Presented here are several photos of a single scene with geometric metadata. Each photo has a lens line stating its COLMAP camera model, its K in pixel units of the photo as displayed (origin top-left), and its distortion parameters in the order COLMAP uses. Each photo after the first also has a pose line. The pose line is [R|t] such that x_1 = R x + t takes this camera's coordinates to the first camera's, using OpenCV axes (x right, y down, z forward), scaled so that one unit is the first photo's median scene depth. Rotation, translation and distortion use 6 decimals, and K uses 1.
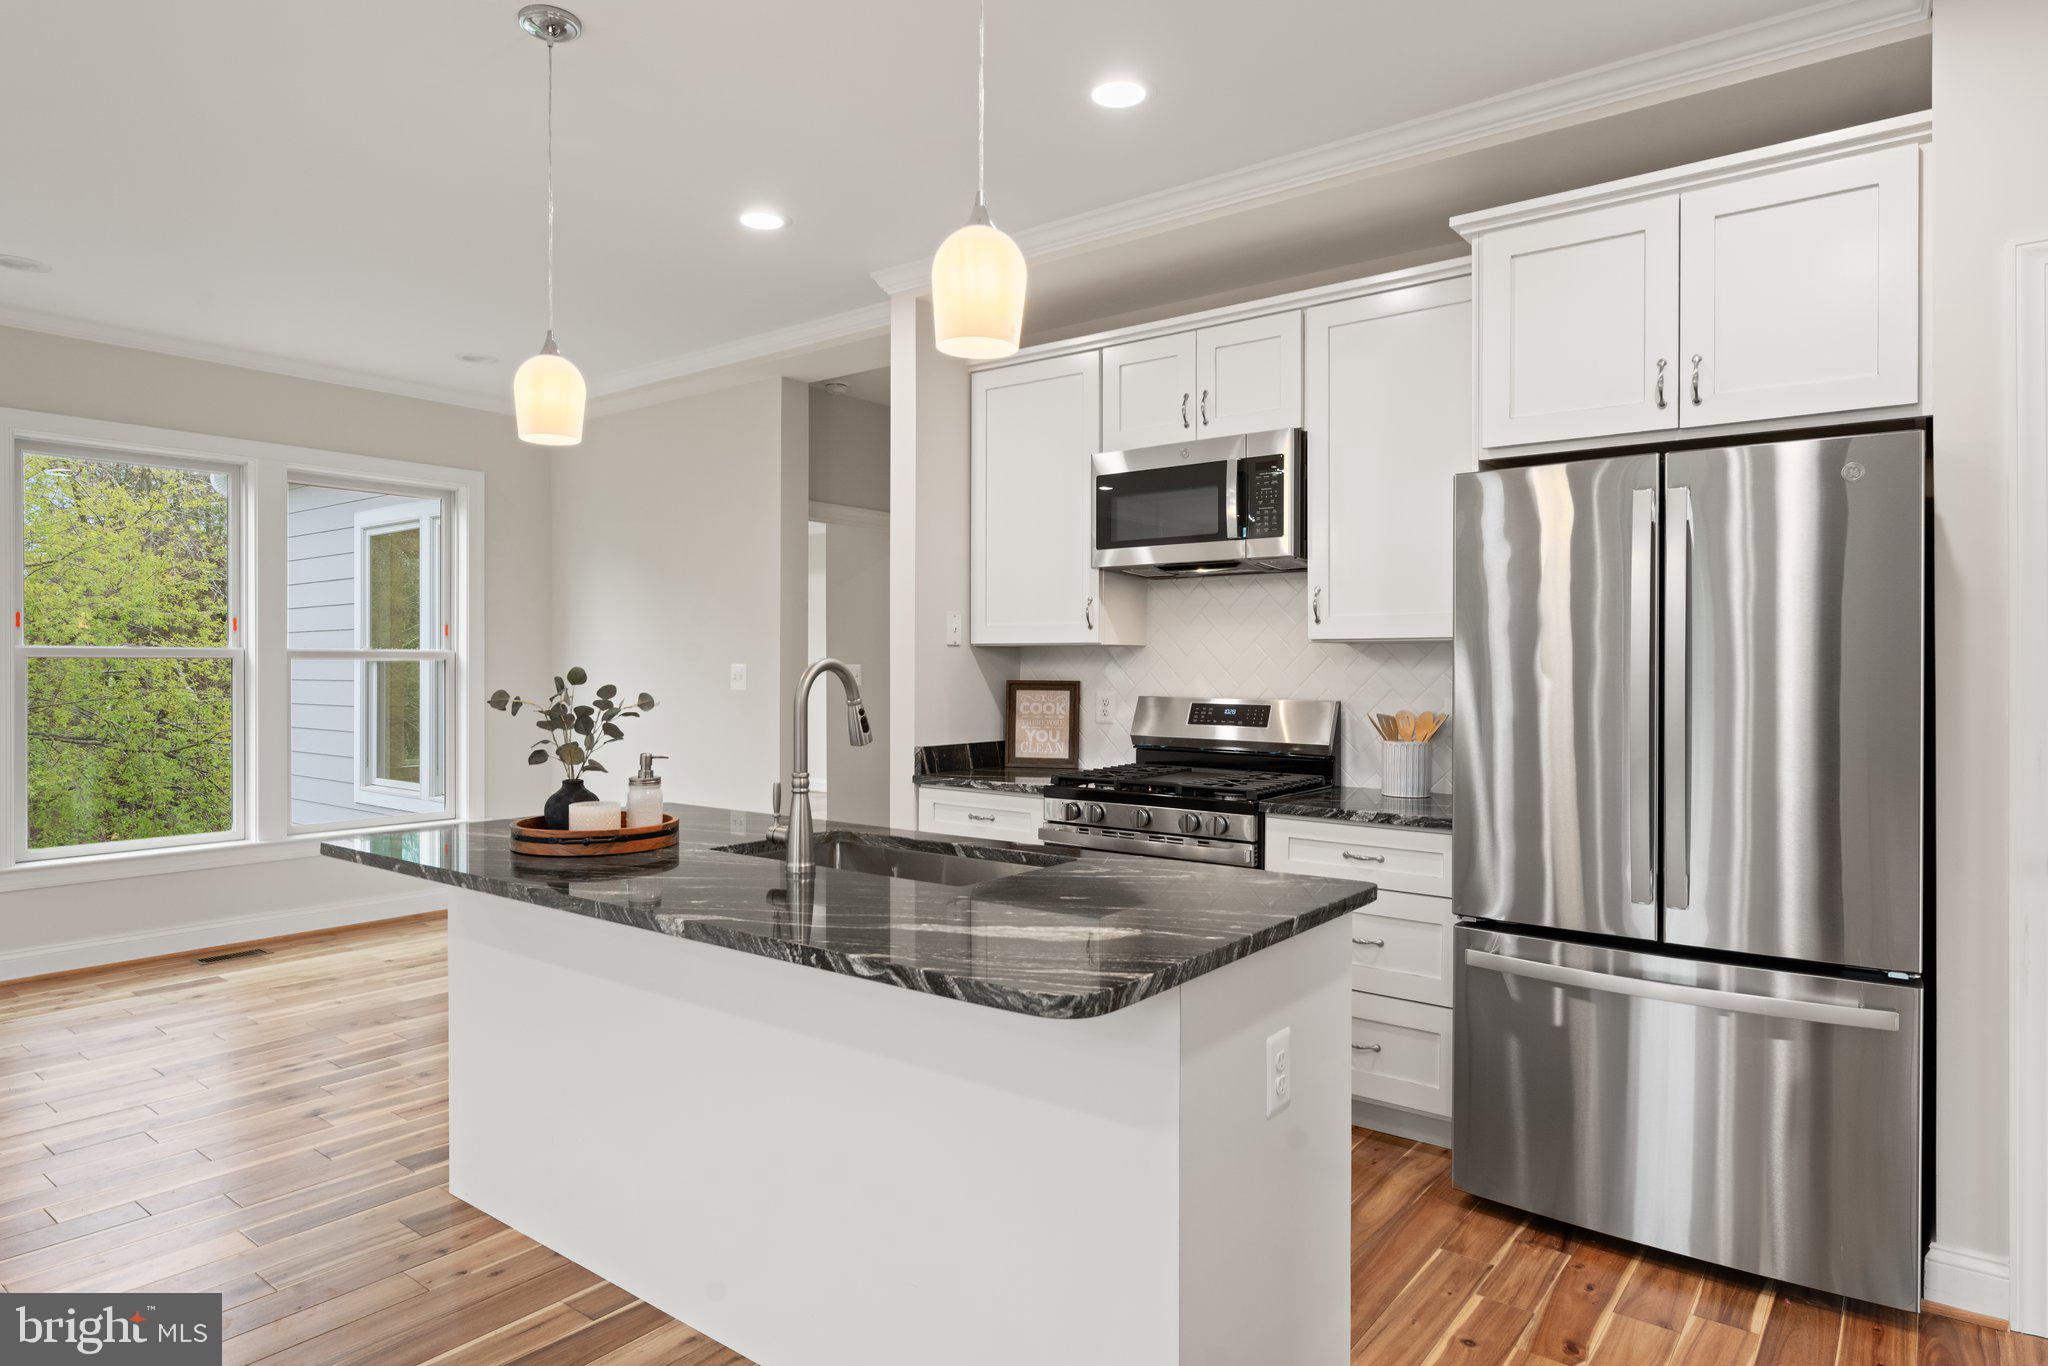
lens RADIAL K [[1161.2, 0, 1005.4], [0, 1161.2, 675.4], [0, 0, 1]] dist [-0.000249, 0.000265]
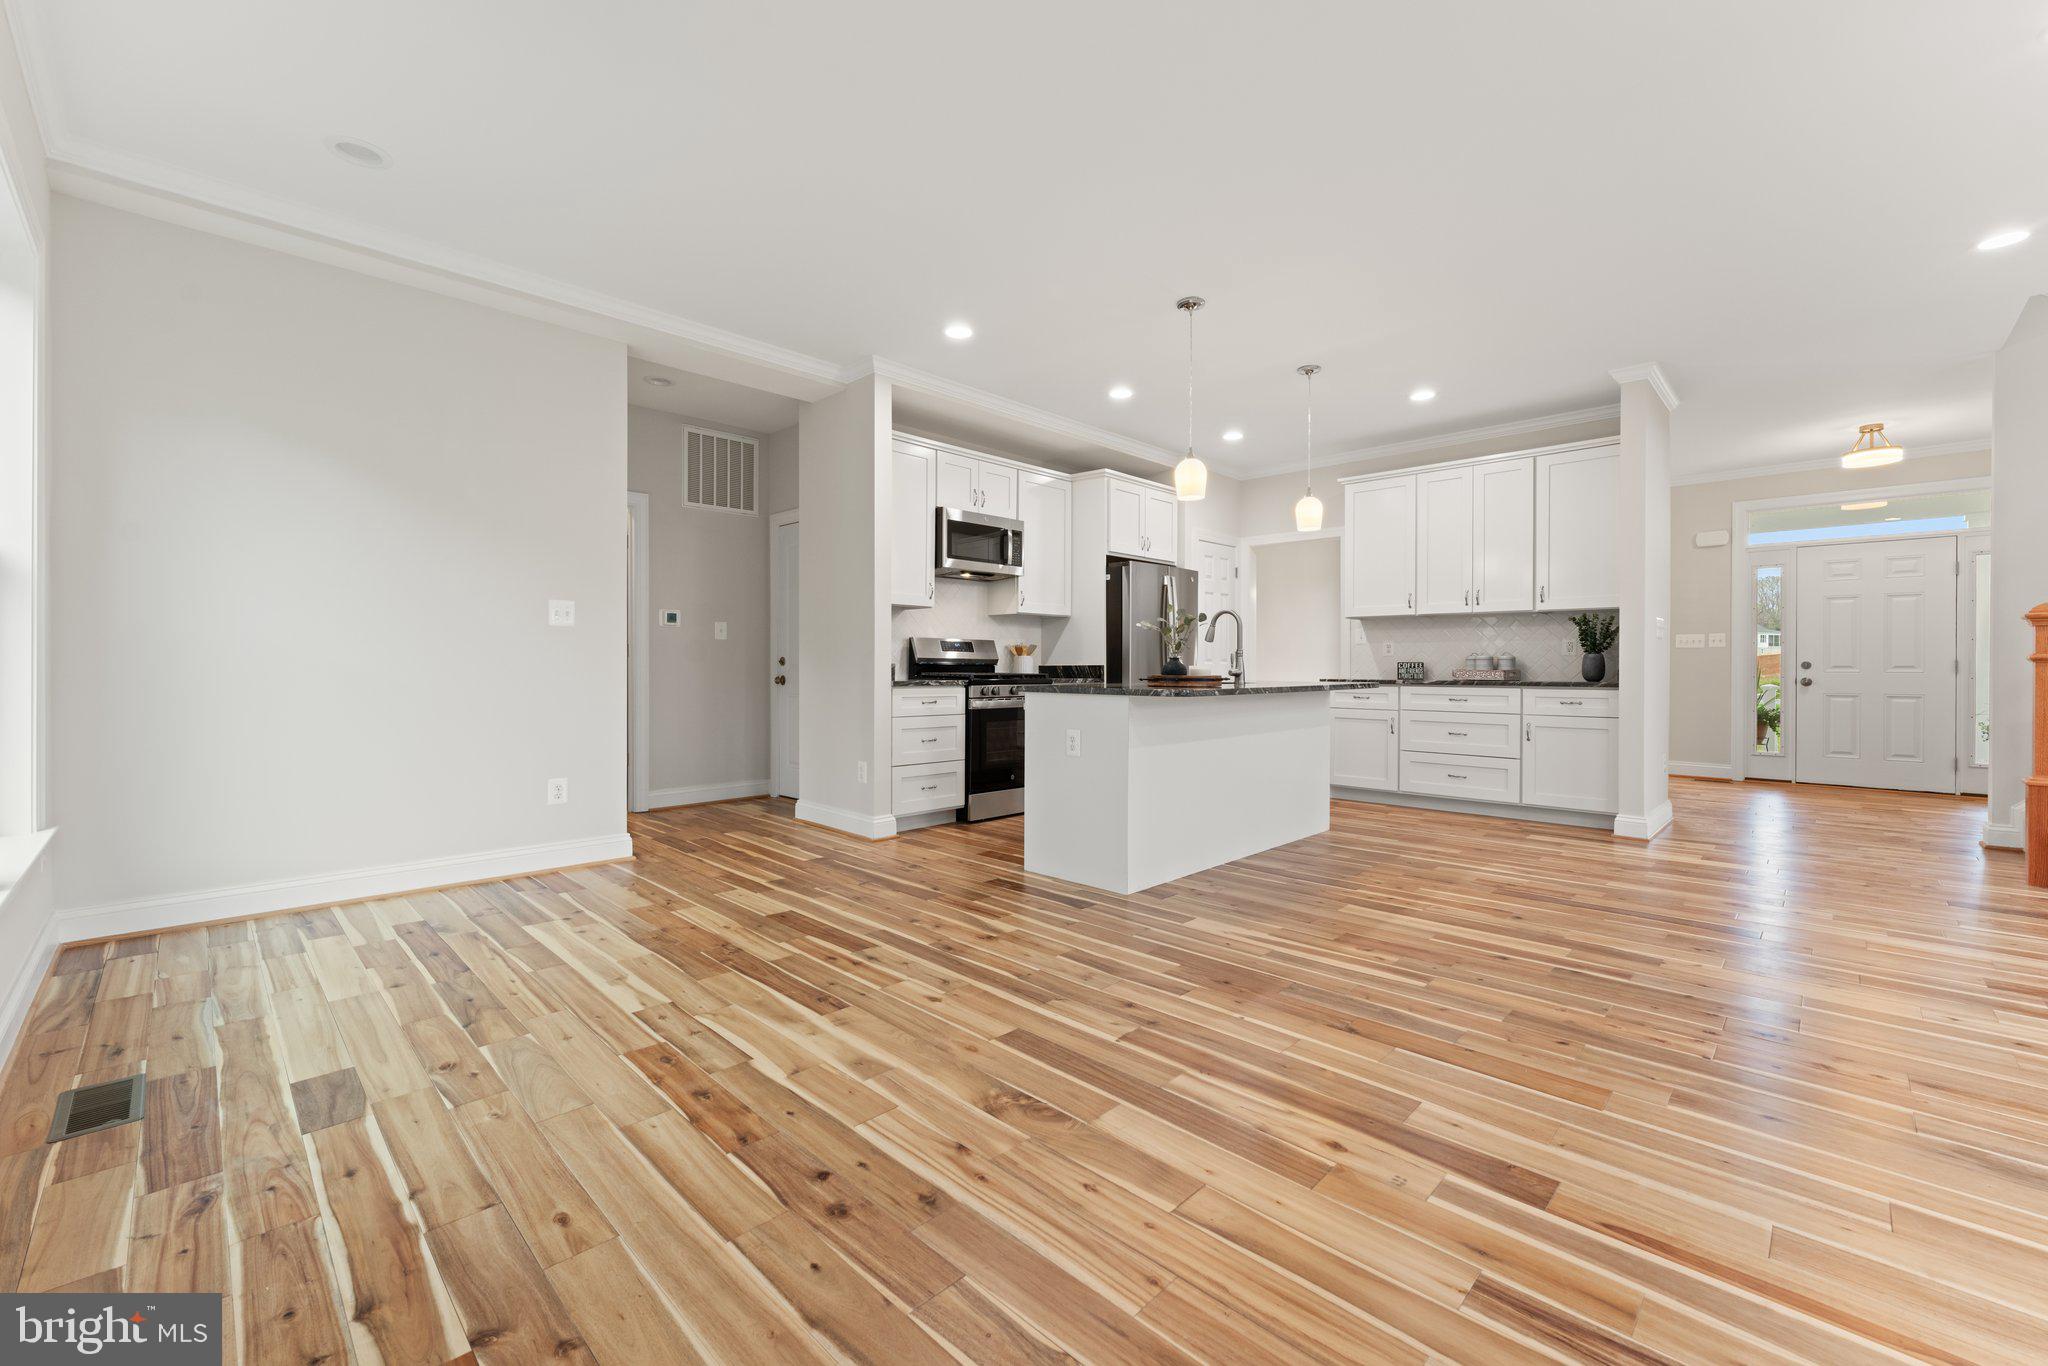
lens RADIAL K [[829.0, 0, 1011.0], [0, 829.0, 672.2], [0, 0, 1]] dist [-0.010317, 0.000193]
pose [[0.125510, -0.011095, 0.992030, -1.248182], [0.005166, 0.999931, 0.010530, 0.065084], [-0.992079, 0.003803, 0.125559, 0.720366]]
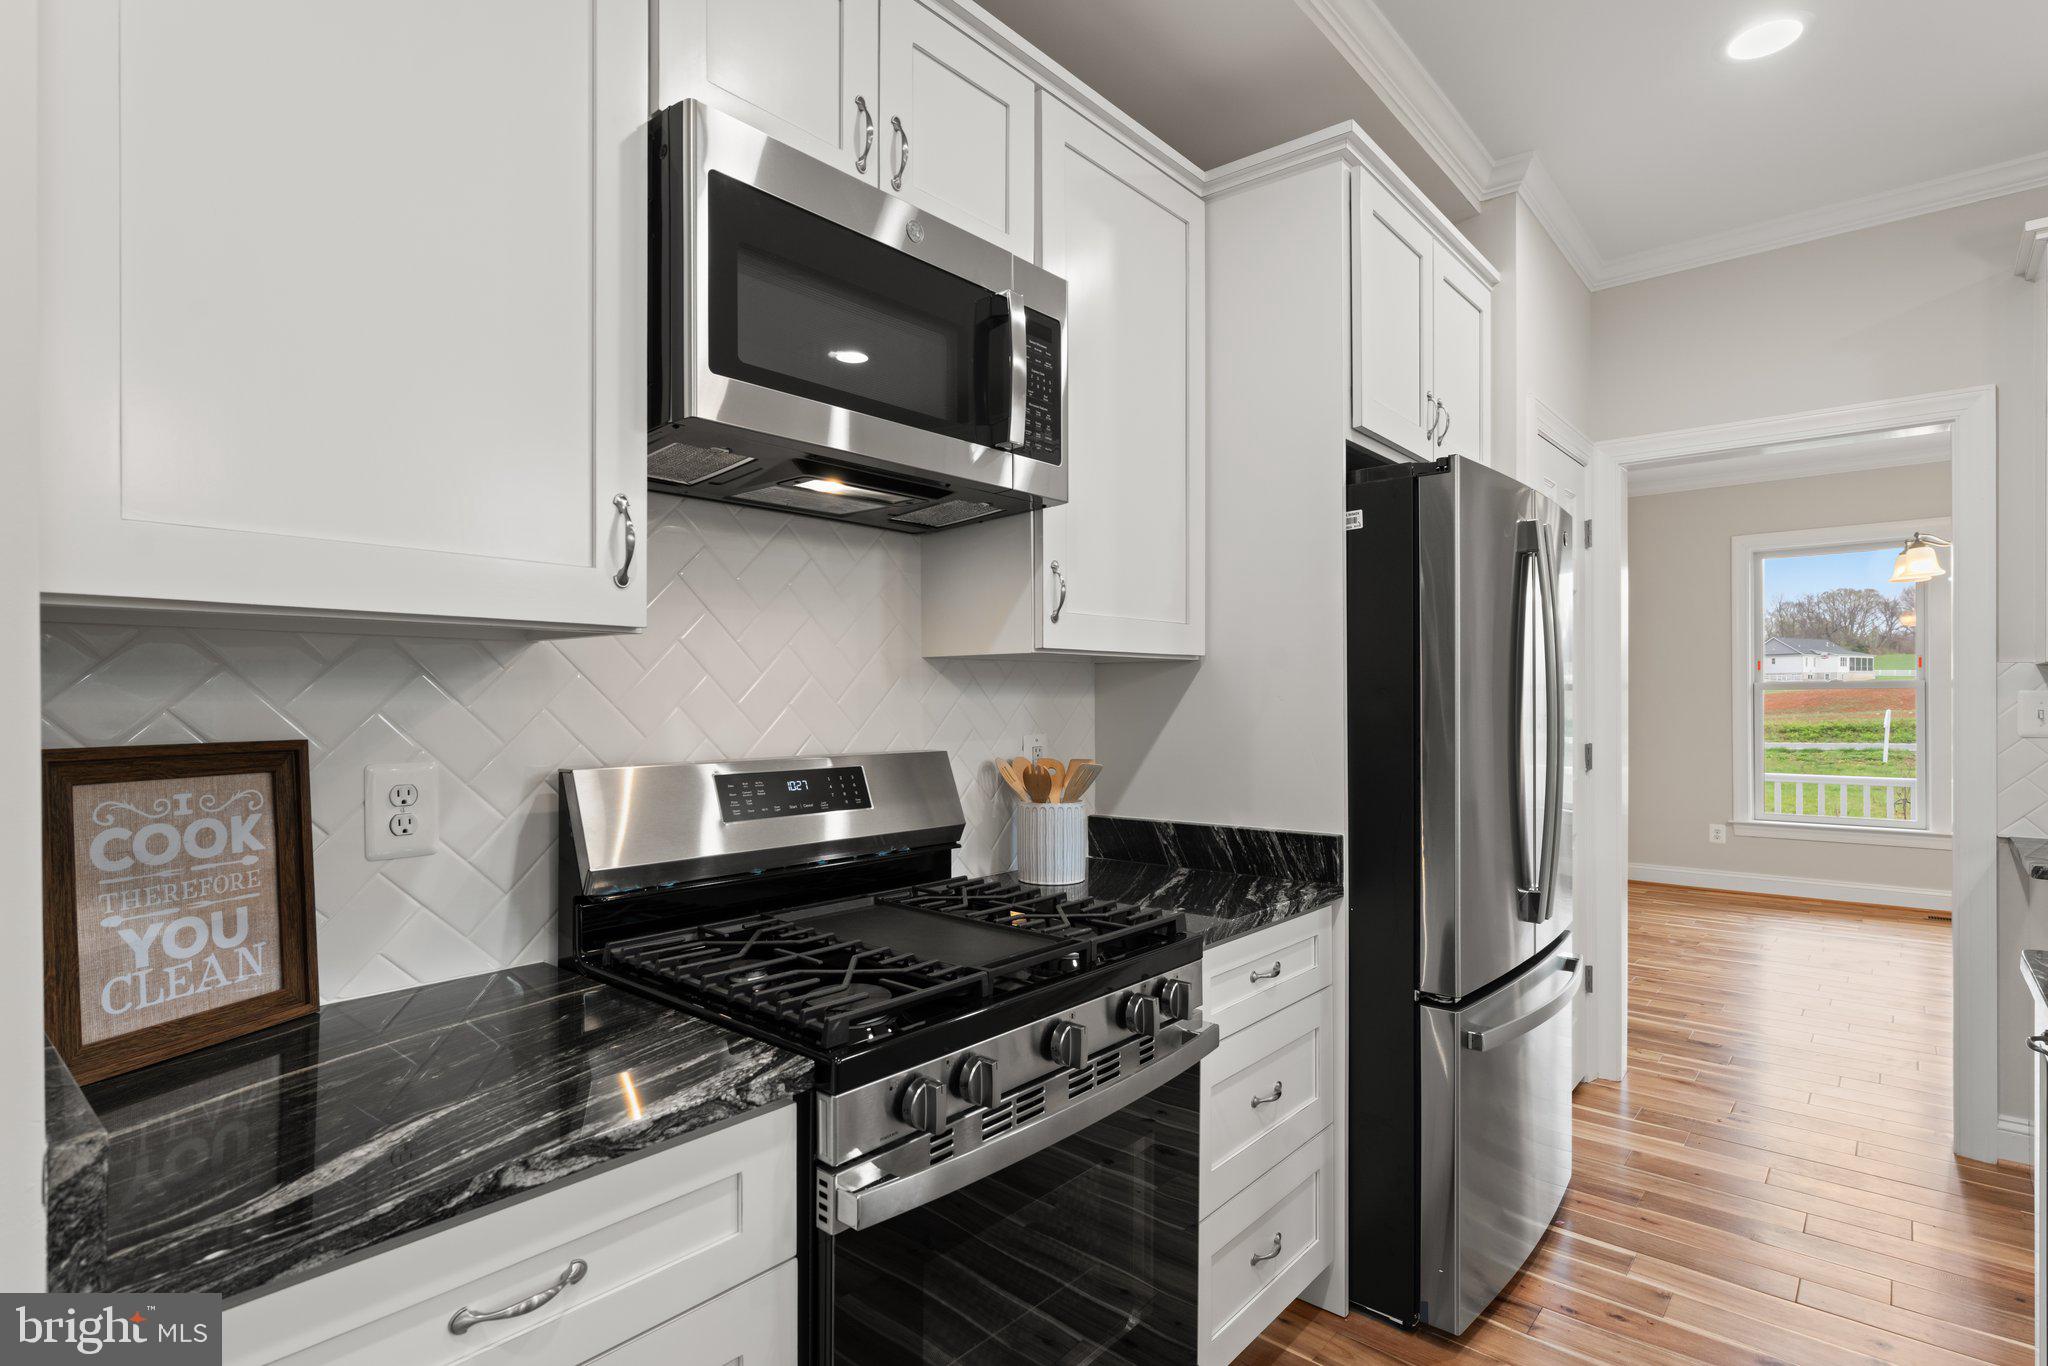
lens RADIAL K [[1016.7, 0, 1006.4], [0, 1016.7, 697.8], [0, 0, 1]] dist [-0.006914, 0.000672]
pose [[0.066118, -0.008300, 0.997777, -0.234201], [0.010606, 0.999915, 0.007615, -0.008313], [-0.997755, 0.010079, 0.066200, 0.879836]]
